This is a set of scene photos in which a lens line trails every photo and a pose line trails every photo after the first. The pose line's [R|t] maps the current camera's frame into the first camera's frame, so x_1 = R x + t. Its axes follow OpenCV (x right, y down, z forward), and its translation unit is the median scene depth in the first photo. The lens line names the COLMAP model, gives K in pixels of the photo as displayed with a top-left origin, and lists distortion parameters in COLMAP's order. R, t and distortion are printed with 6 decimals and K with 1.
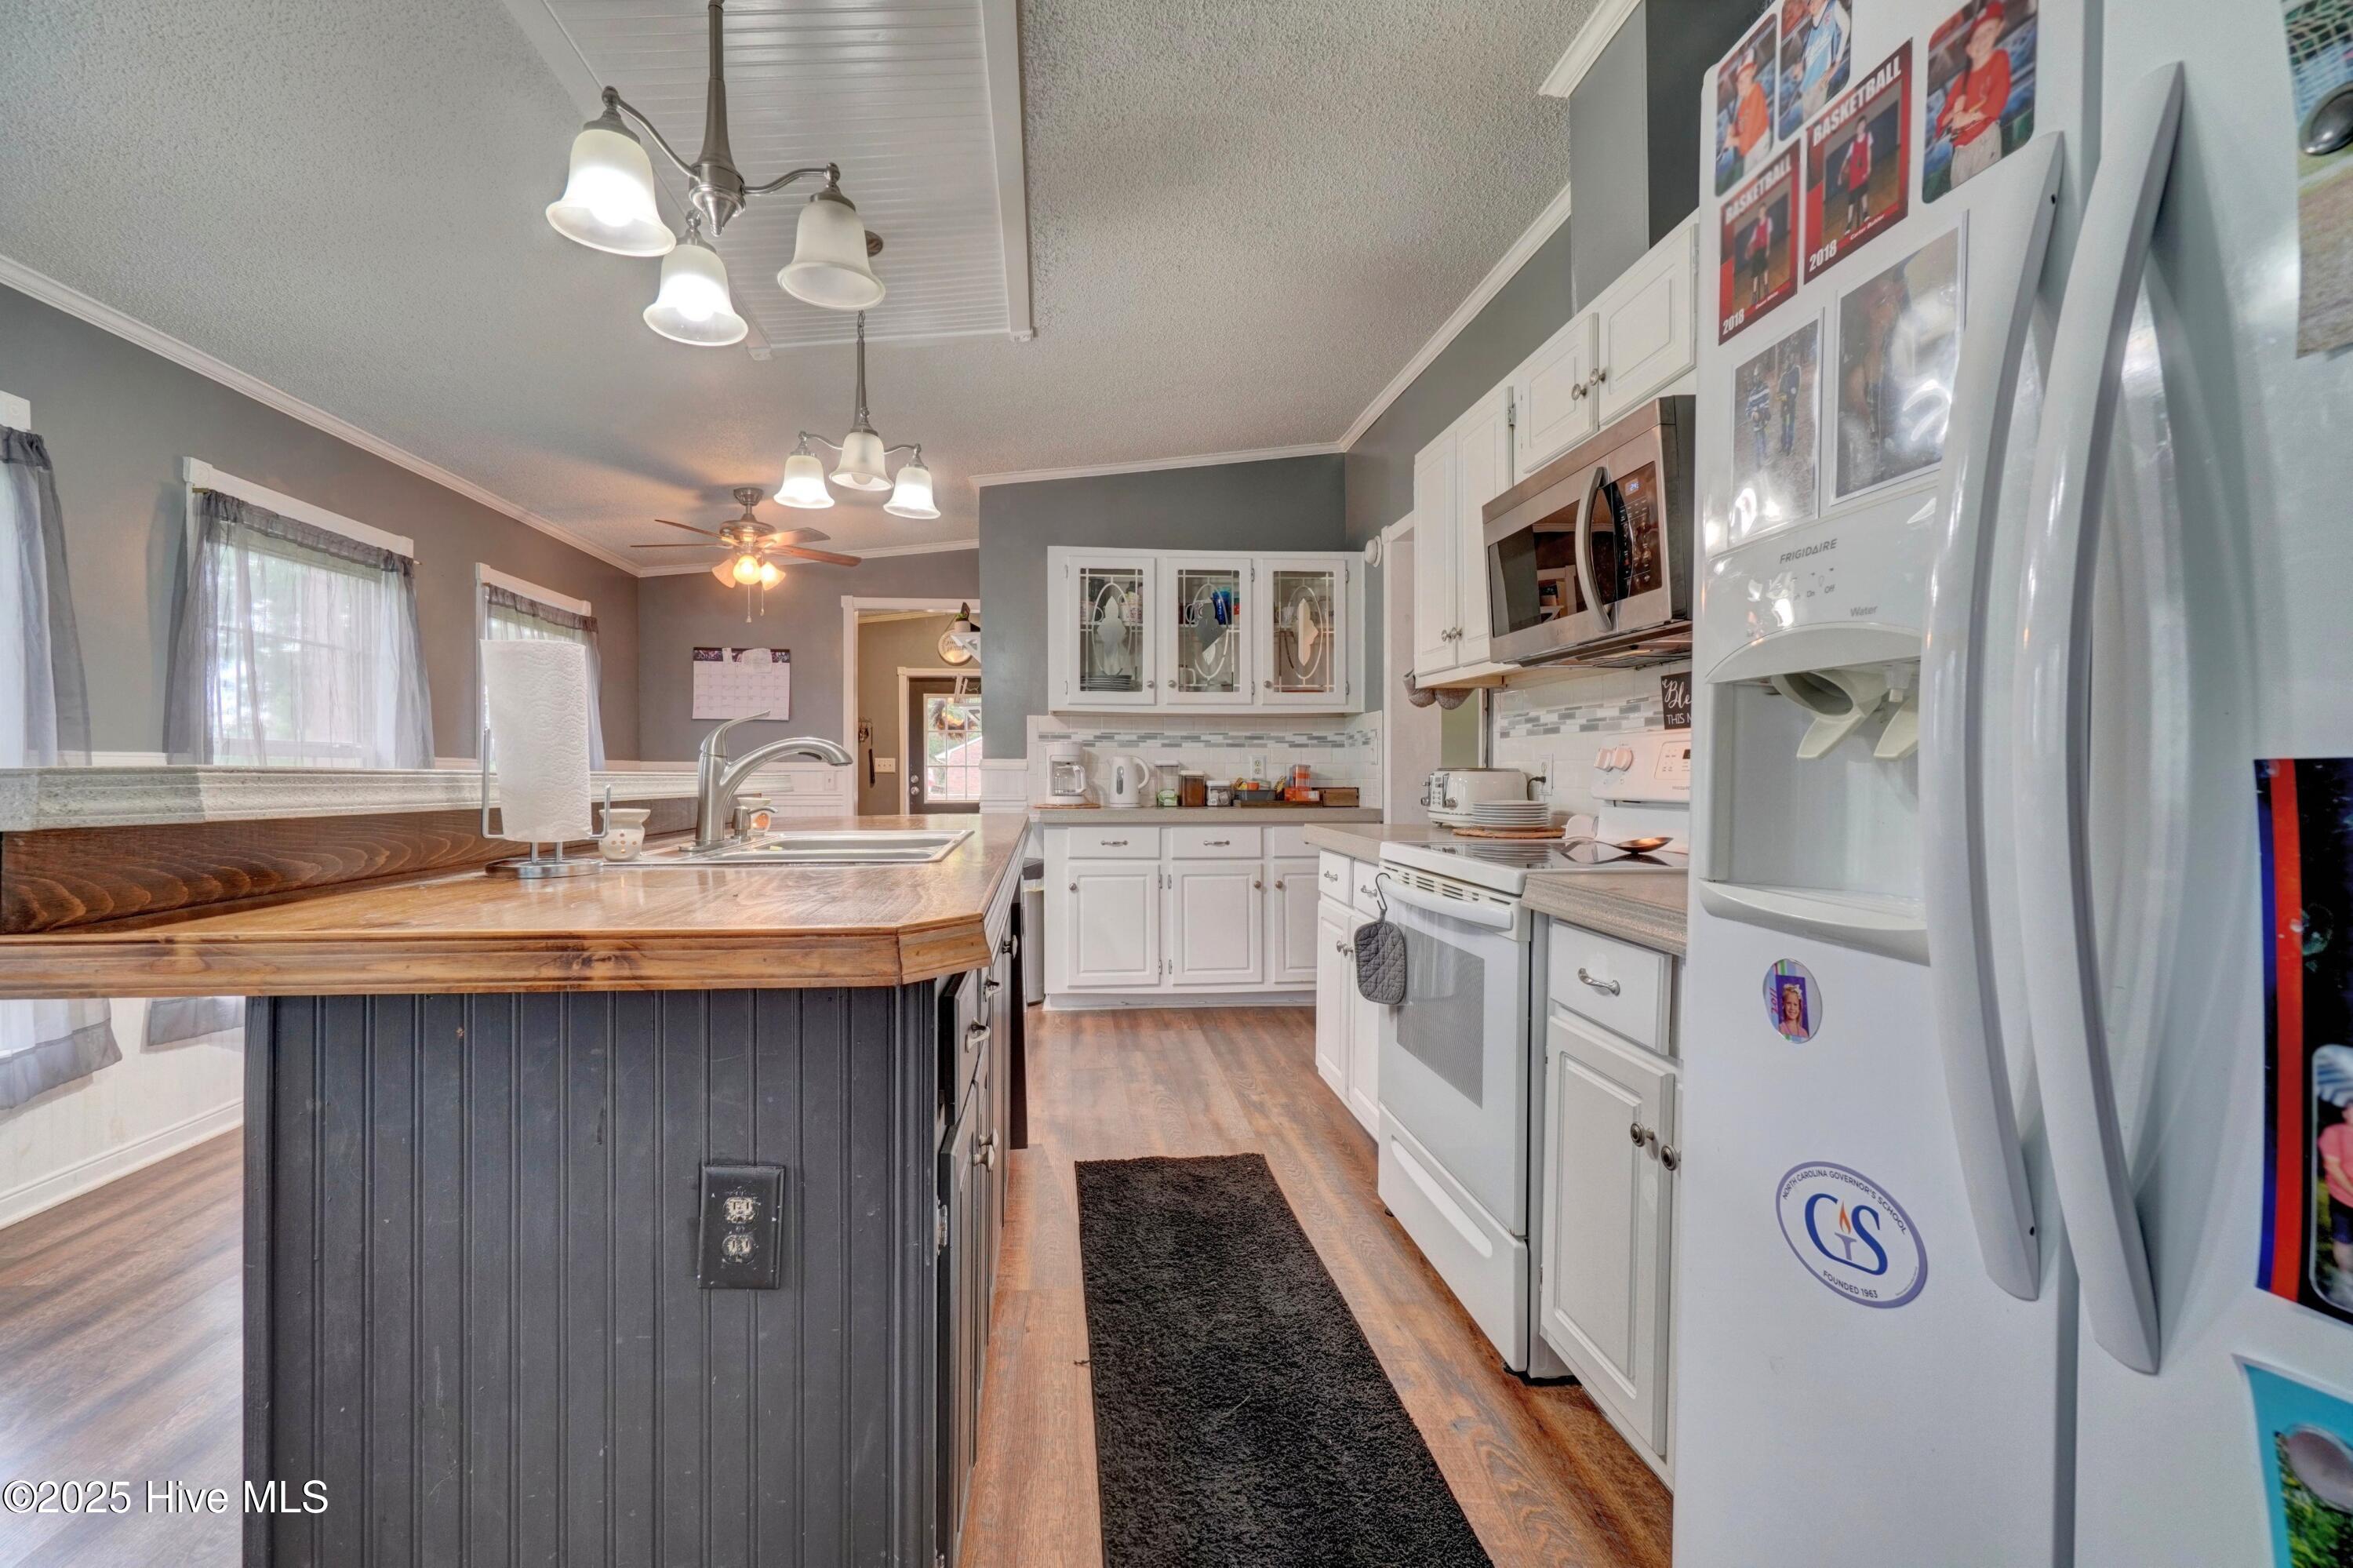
lens RADIAL K [[1003.6, 0, 1157.8], [0, 1003.6, 778.2], [0, 0, 1]] dist [-0.015092, 0.008853]
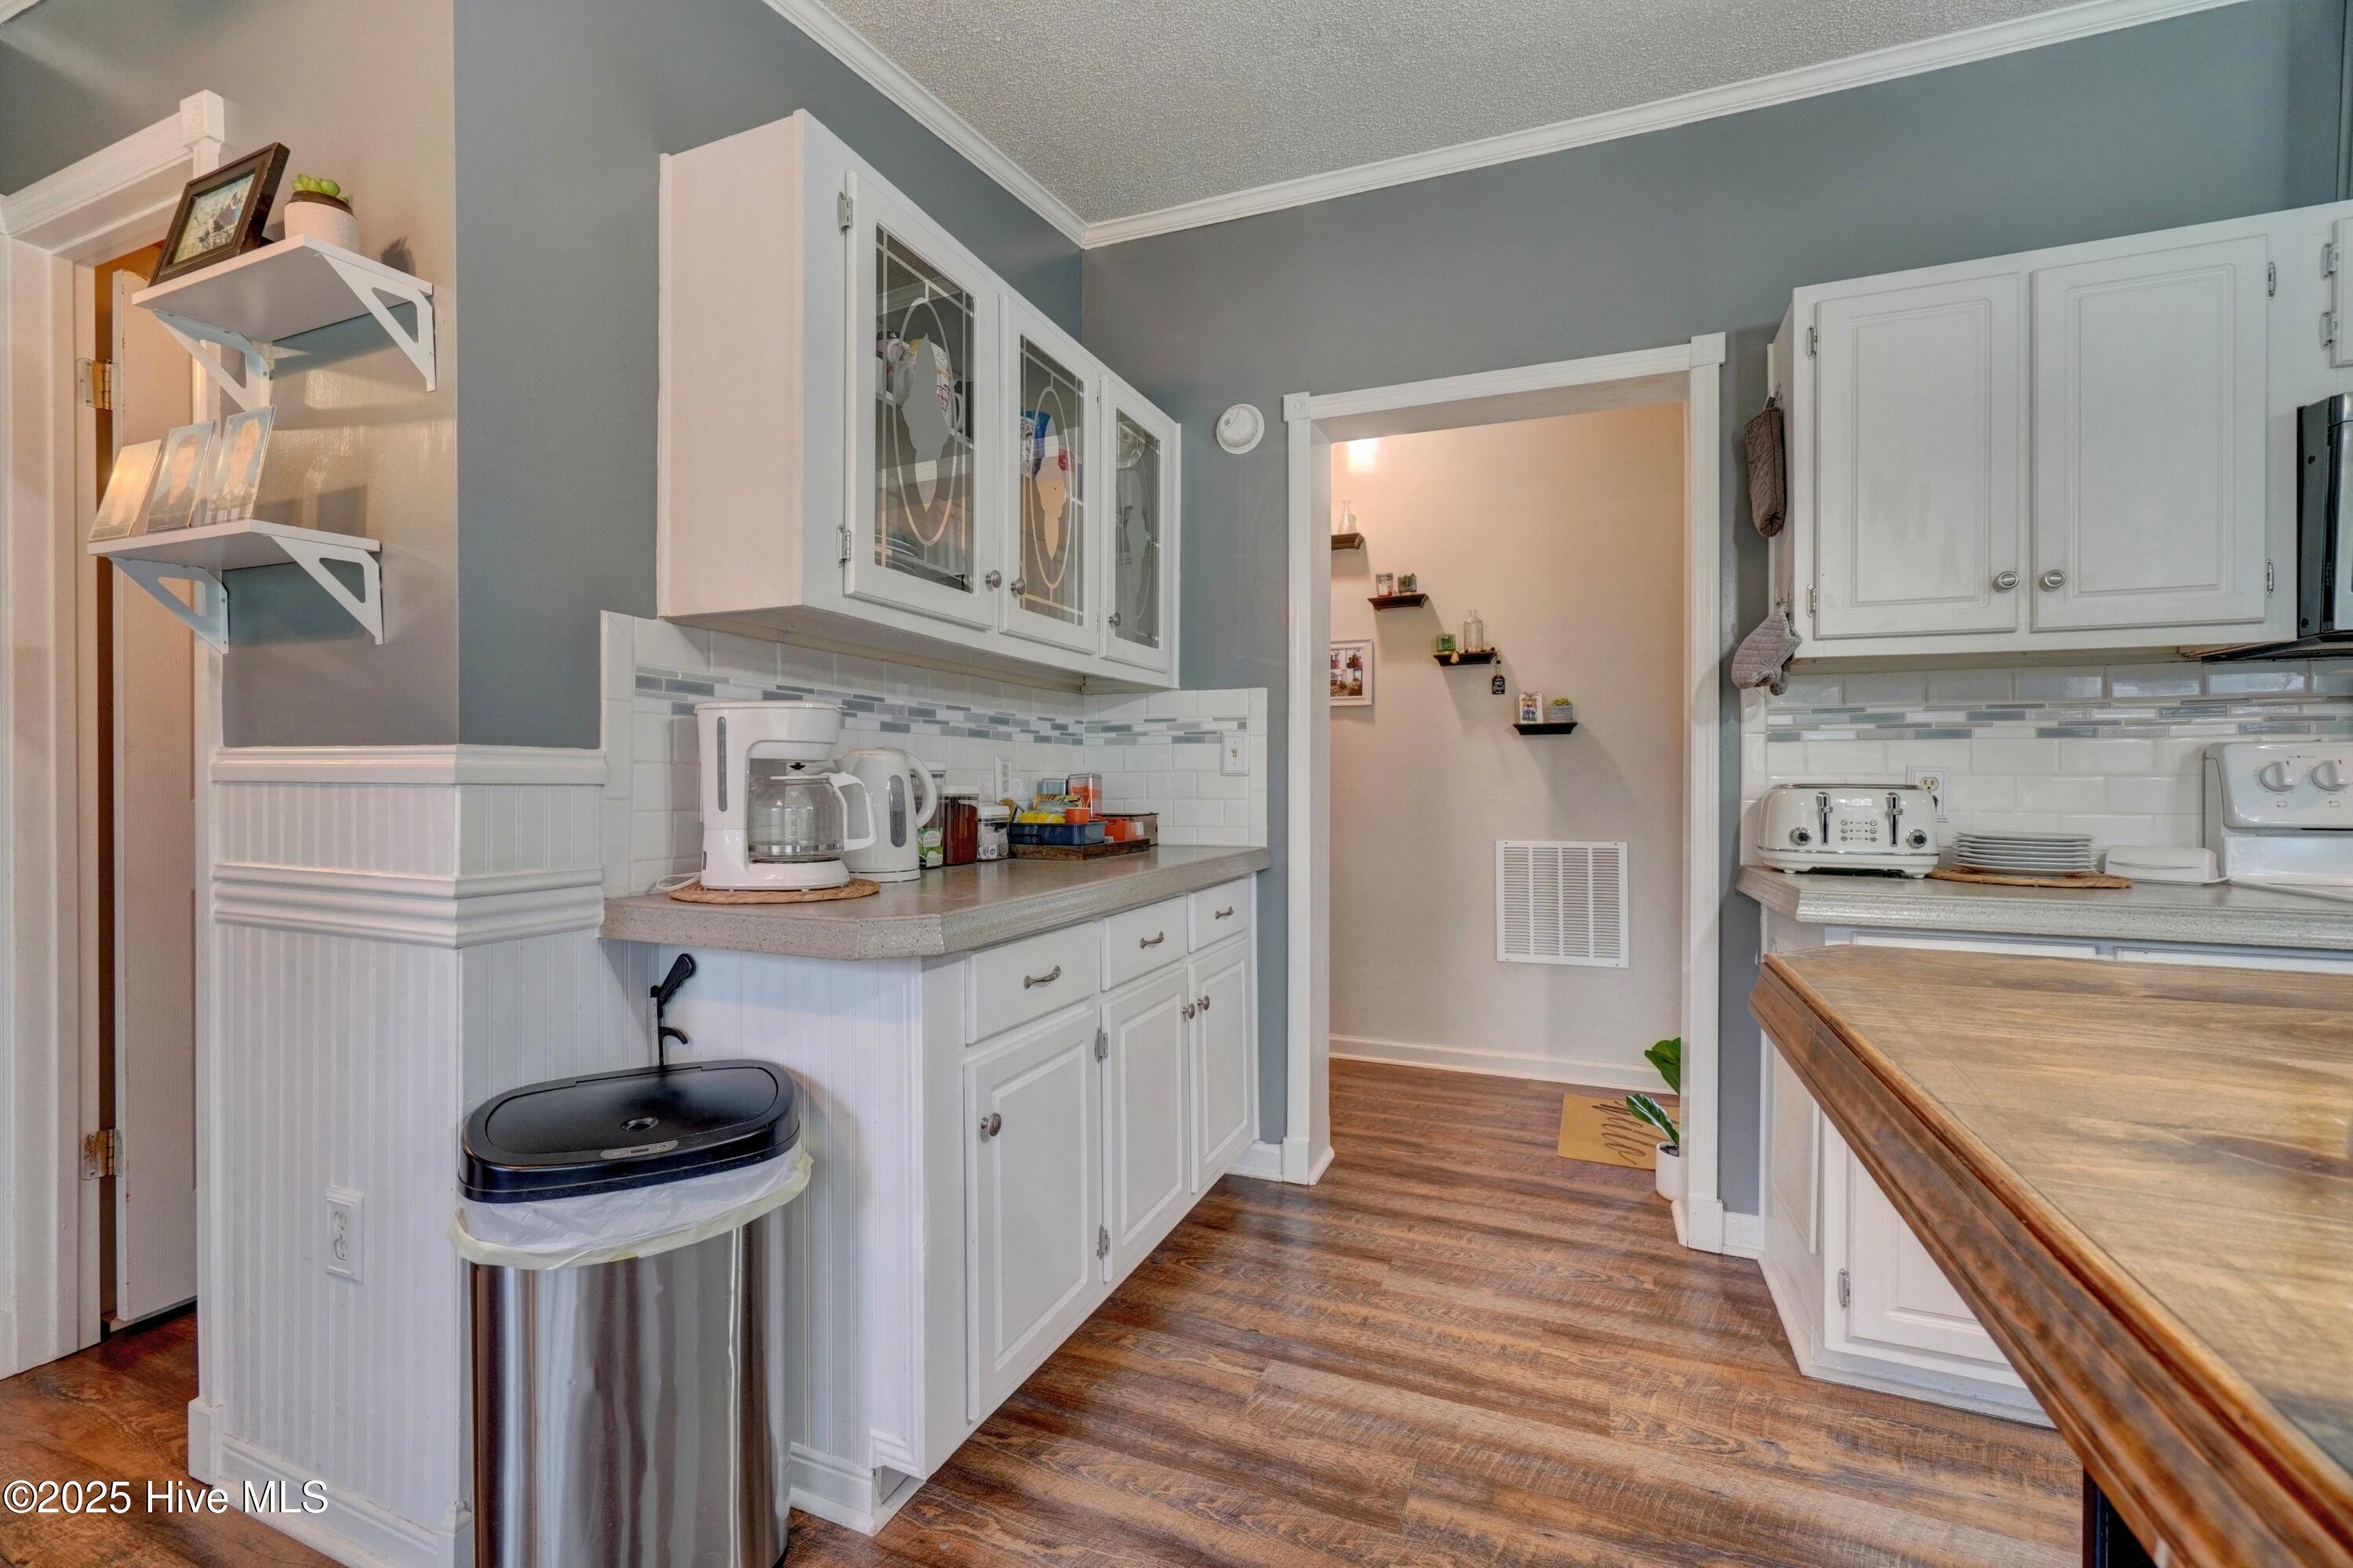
lens RADIAL K [[1003.6, 0, 1157.8], [0, 1003.6, 778.2], [0, 0, 1]] dist [-0.015092, 0.008853]
pose [[0.479511, 0.003854, 0.877527, -0.326649], [0.003563, 0.999974, -0.006338, -0.007635], [-0.877529, 0.006166, 0.479485, 0.710799]]
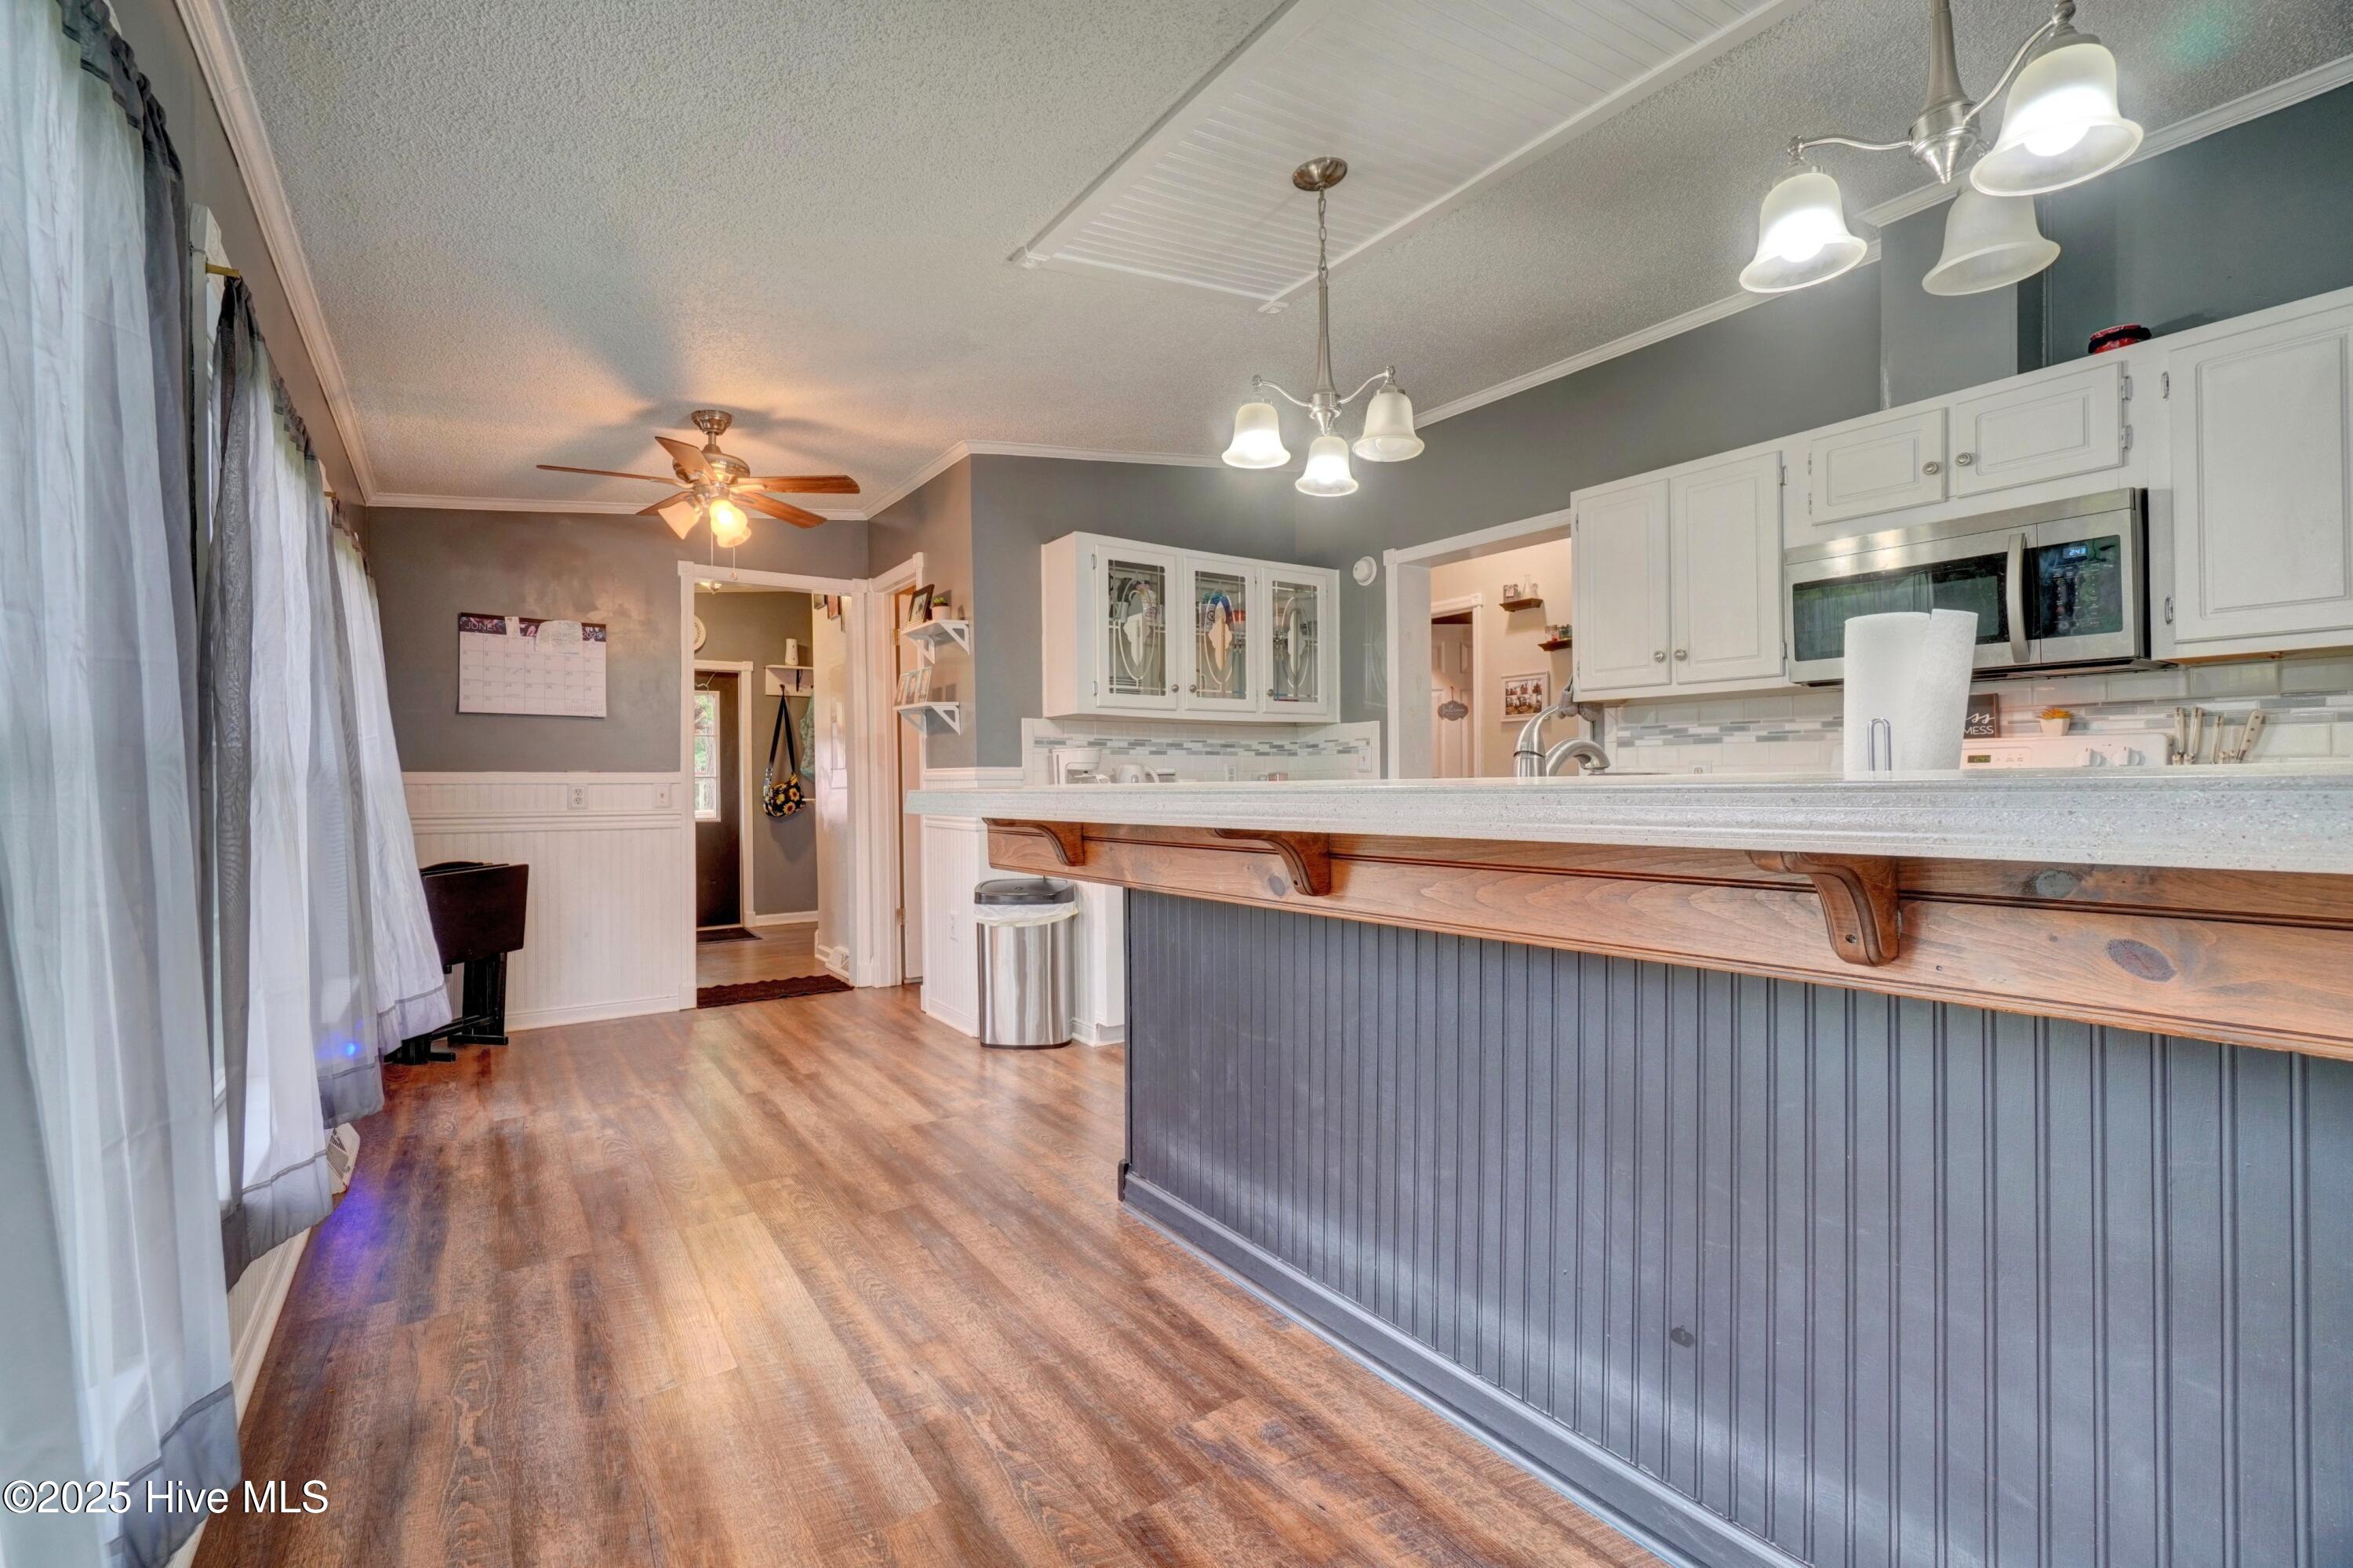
lens RADIAL K [[1003.6, 0, 1157.8], [0, 1003.6, 778.2], [0, 0, 1]] dist [-0.015092, 0.008853]
pose [[0.876168, -0.006330, 0.481964, -0.461107], [0.011947, 0.999892, -0.008586, -0.000445], [-0.481858, 0.013281, 0.876149, 0.169298]]
